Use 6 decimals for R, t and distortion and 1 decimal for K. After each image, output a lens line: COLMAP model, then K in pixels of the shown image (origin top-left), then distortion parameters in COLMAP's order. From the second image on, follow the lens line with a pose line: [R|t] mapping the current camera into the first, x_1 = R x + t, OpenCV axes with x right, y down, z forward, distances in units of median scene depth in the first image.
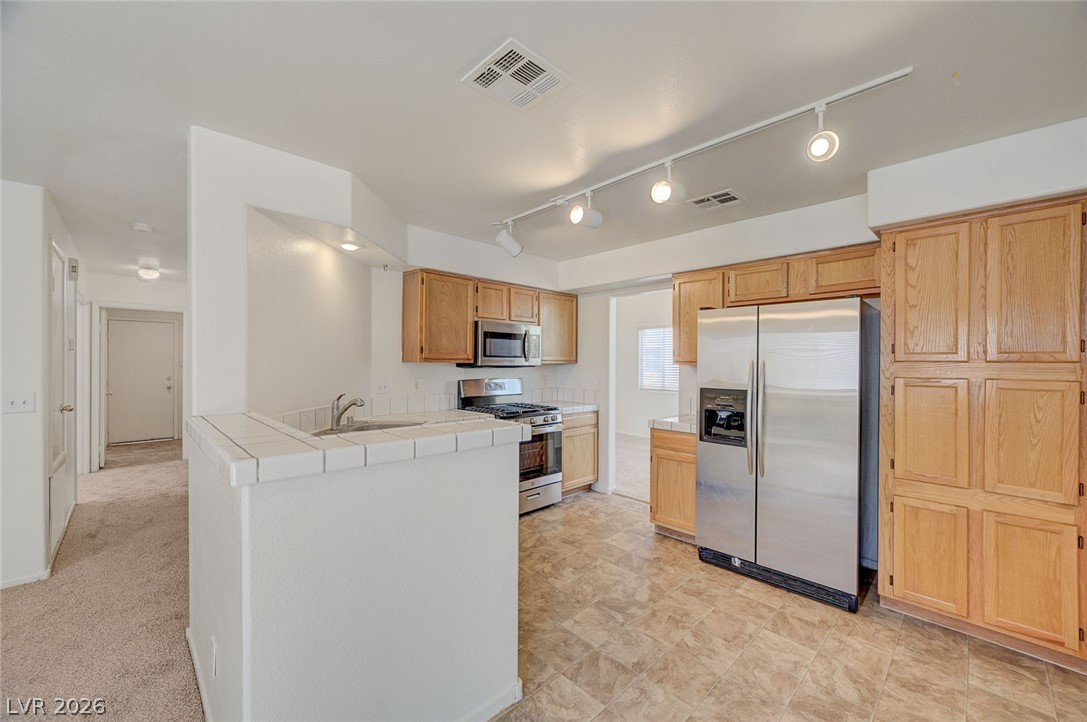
lens RADIAL K [[430.7, 0, 540.4], [0, 430.7, 361.0], [0, 0, 1]] dist [-0.002564, 0.000835]
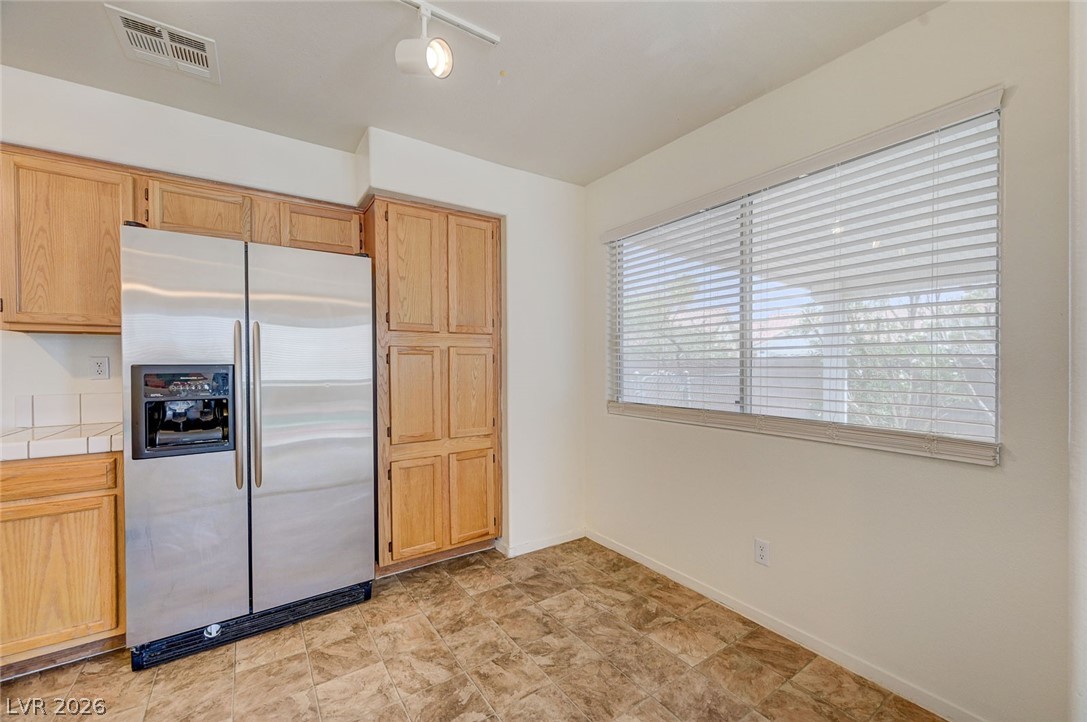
lens RADIAL K [[430.7, 0, 543.3], [0, 430.7, 368.1], [0, 0, 1]] dist [-0.002564, 0.000835]
pose [[0.158057, -0.017000, 0.987284, -0.085350], [0.005953, 0.999850, 0.016263, 0.054372], [-0.987412, 0.003307, 0.158134, 0.349279]]
